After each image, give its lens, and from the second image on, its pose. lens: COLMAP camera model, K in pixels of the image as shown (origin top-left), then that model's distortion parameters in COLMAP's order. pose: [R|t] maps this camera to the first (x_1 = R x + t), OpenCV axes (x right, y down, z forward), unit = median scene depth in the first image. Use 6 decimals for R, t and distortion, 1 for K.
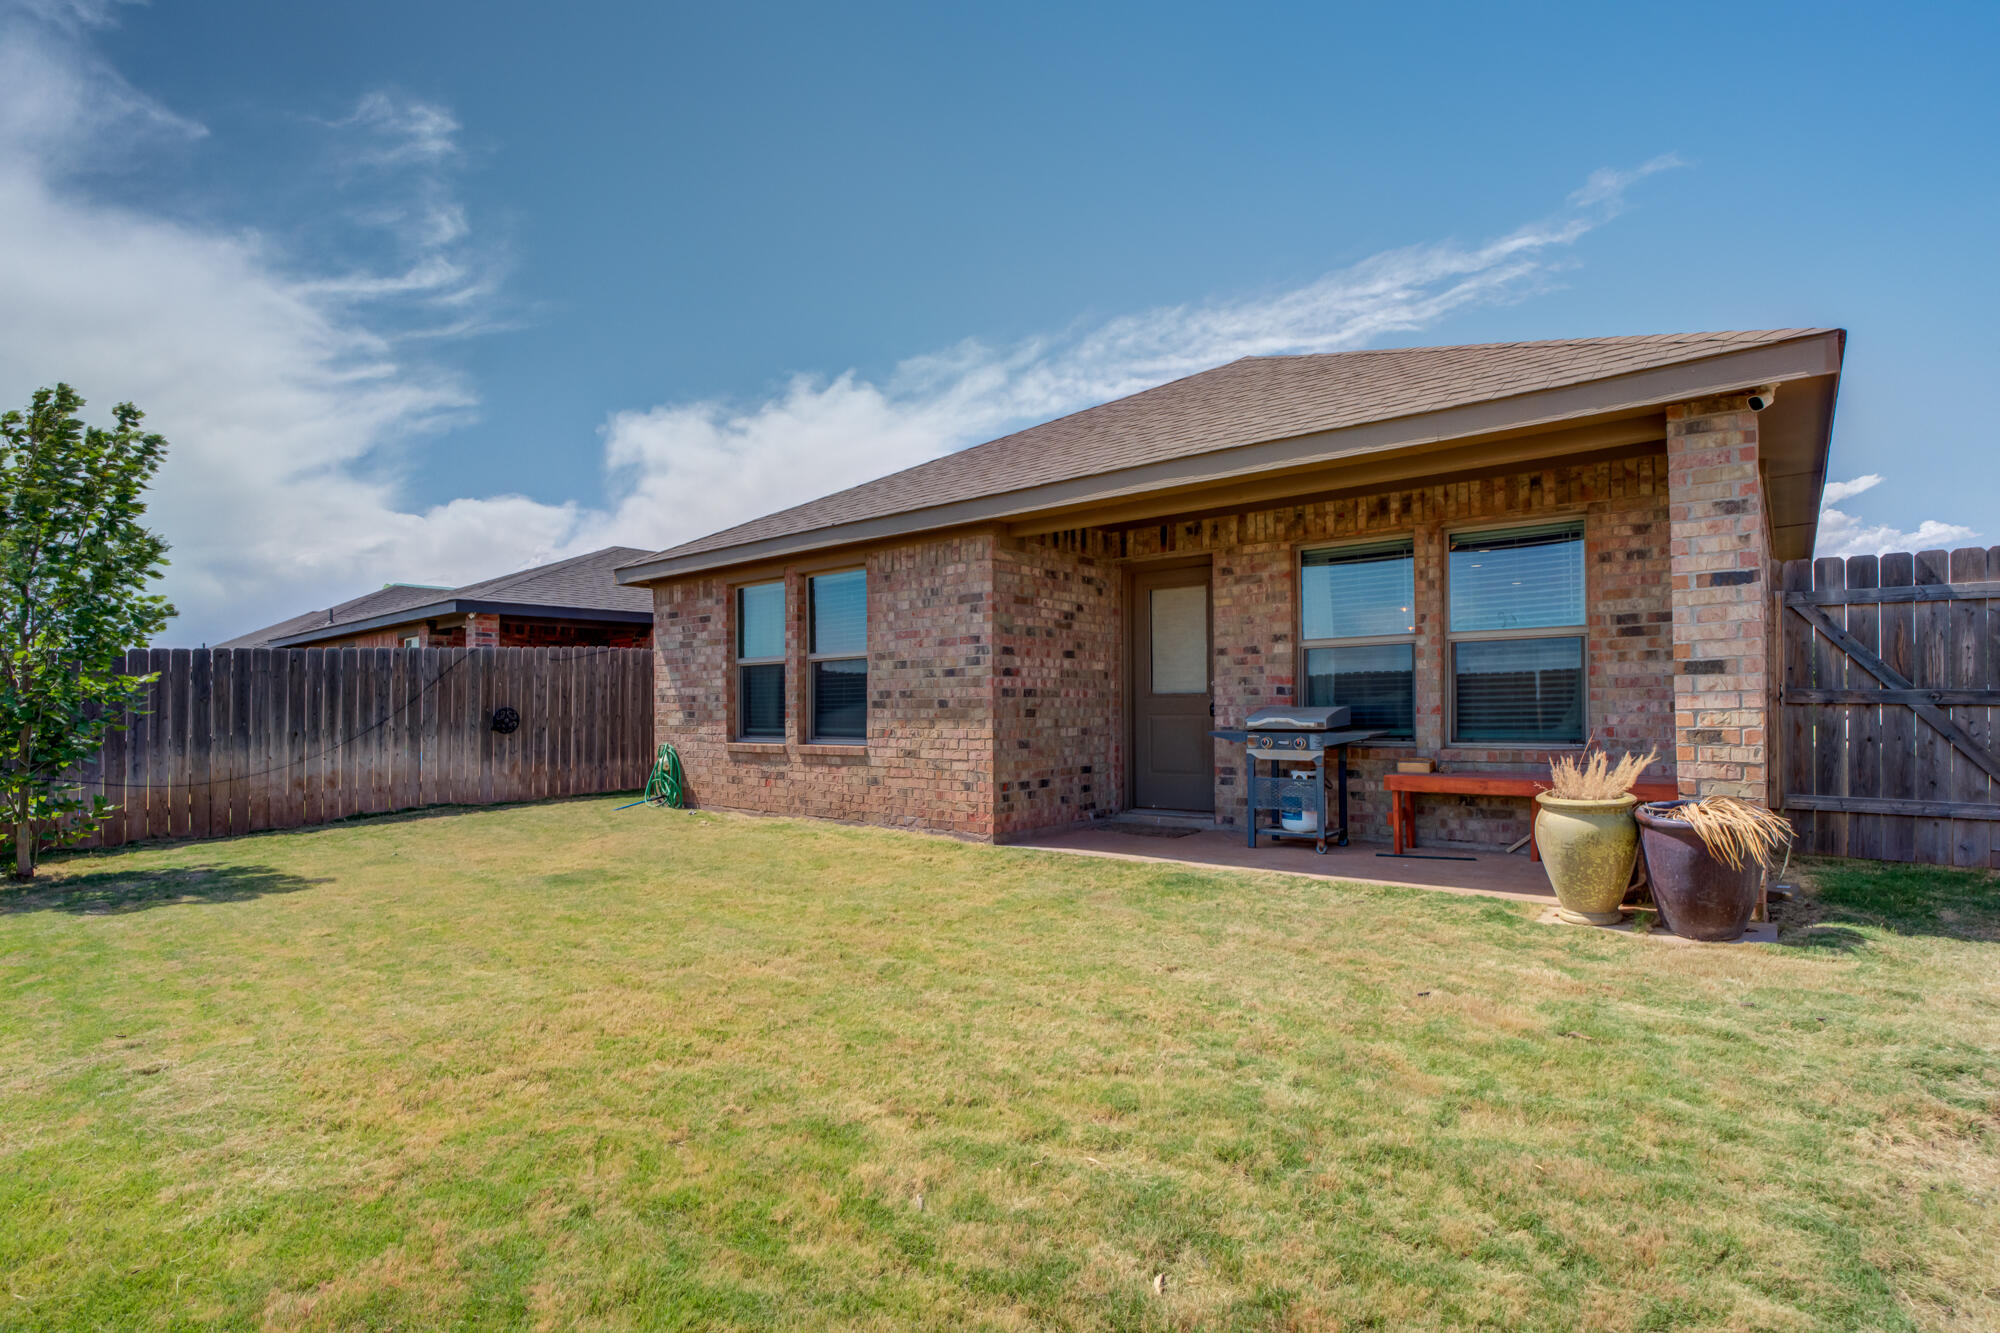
lens RADIAL K [[949.2, 0, 1000.0], [0, 949.2, 666.5], [0, 0, 1]] dist [0.000249, 0.000334]
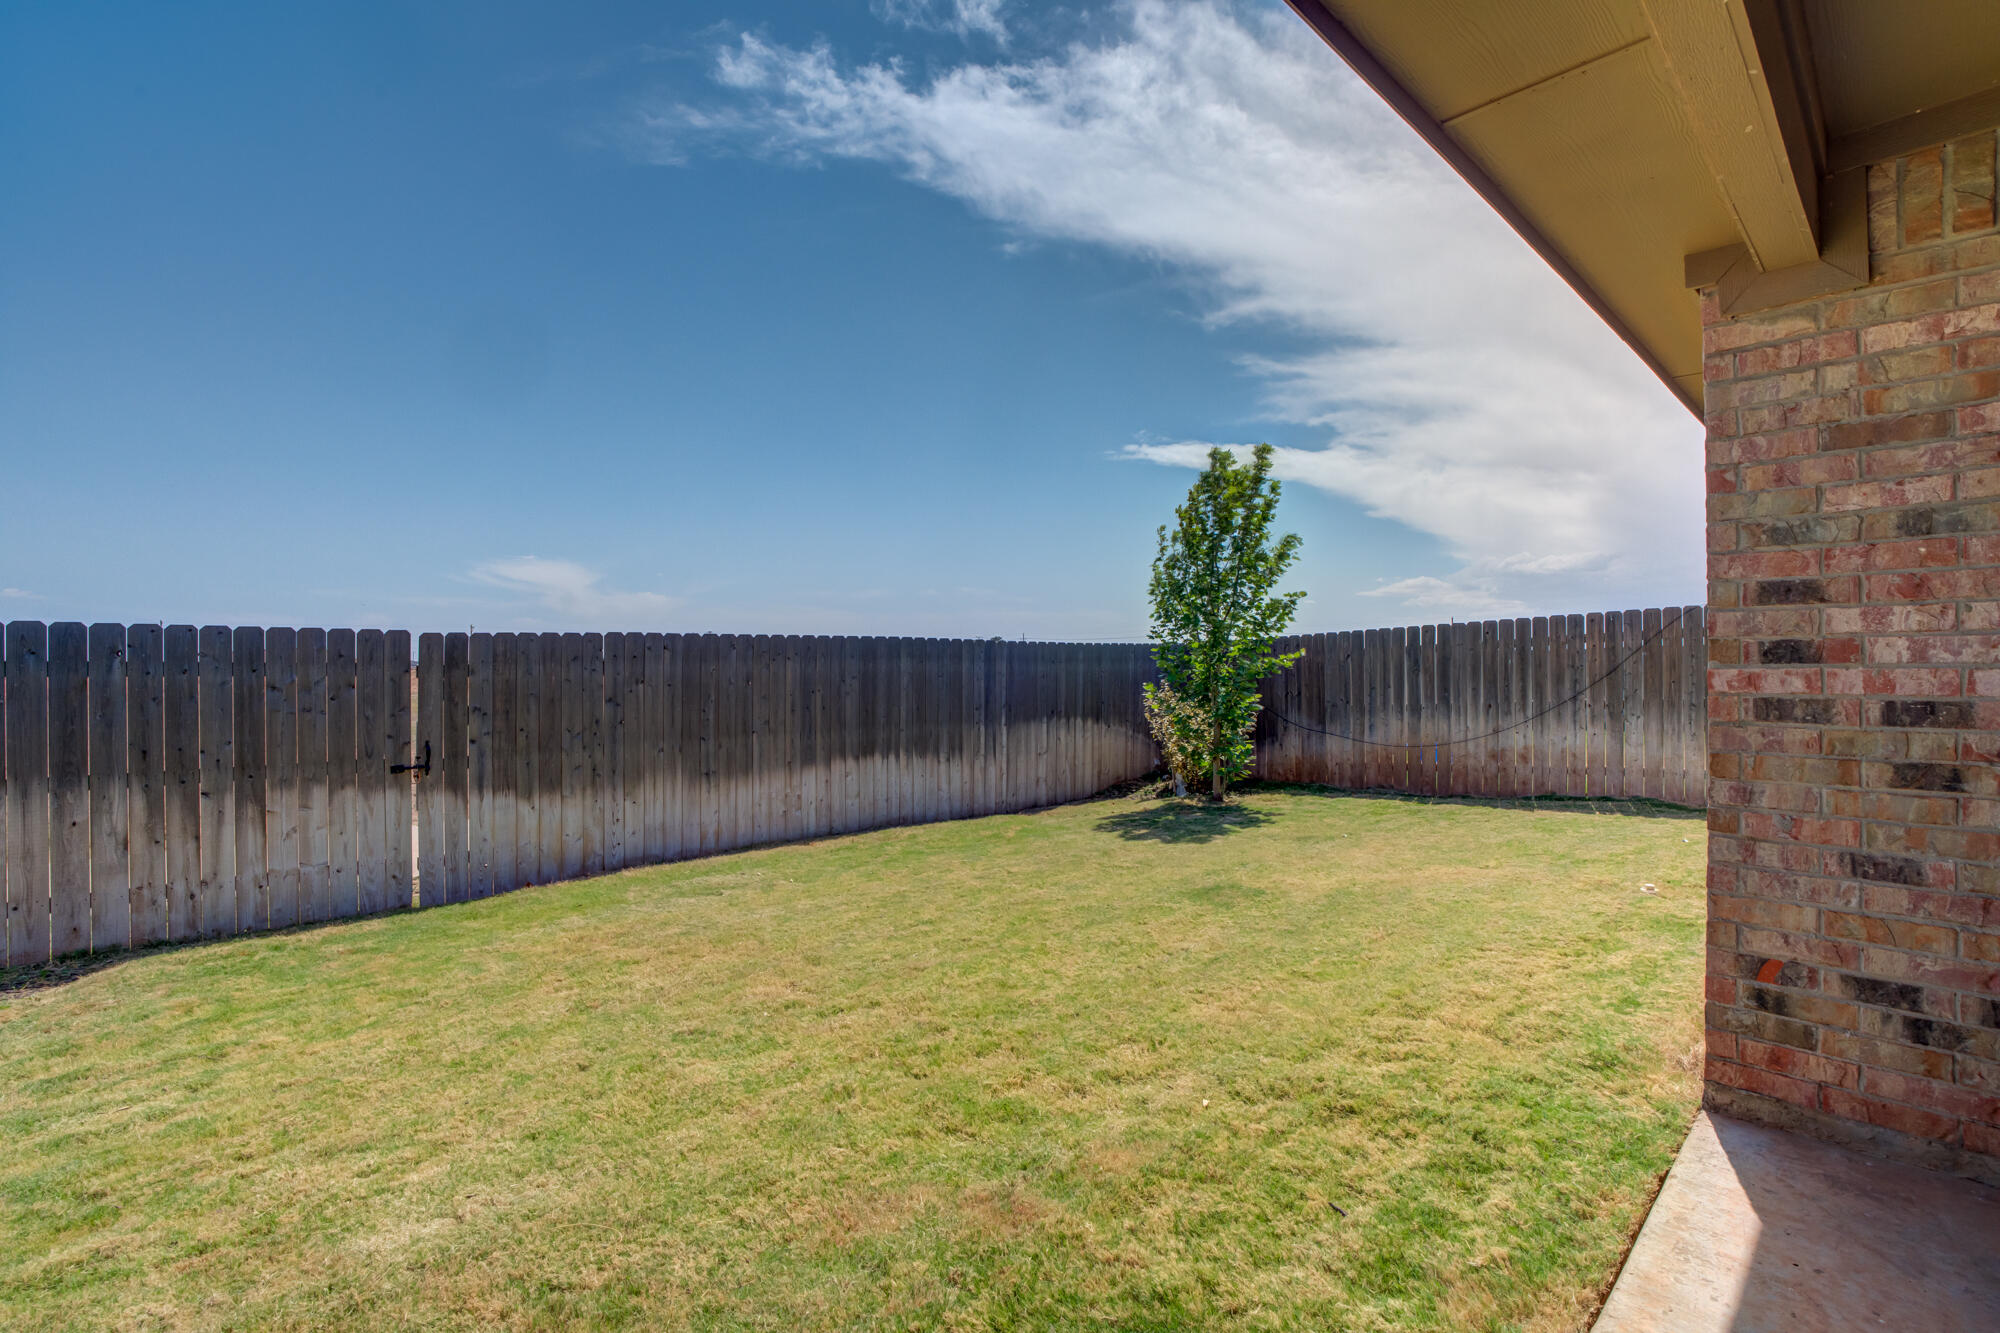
lens RADIAL K [[949.2, 0, 1000.0], [0, 949.2, 666.5], [0, 0, 1]] dist [0.000249, 0.000334]
pose [[-0.078109, 0.012934, -0.996861, 0.311324], [0.052141, 0.998600, 0.008871, -0.006029], [0.995580, -0.051284, -0.078674, 0.595898]]
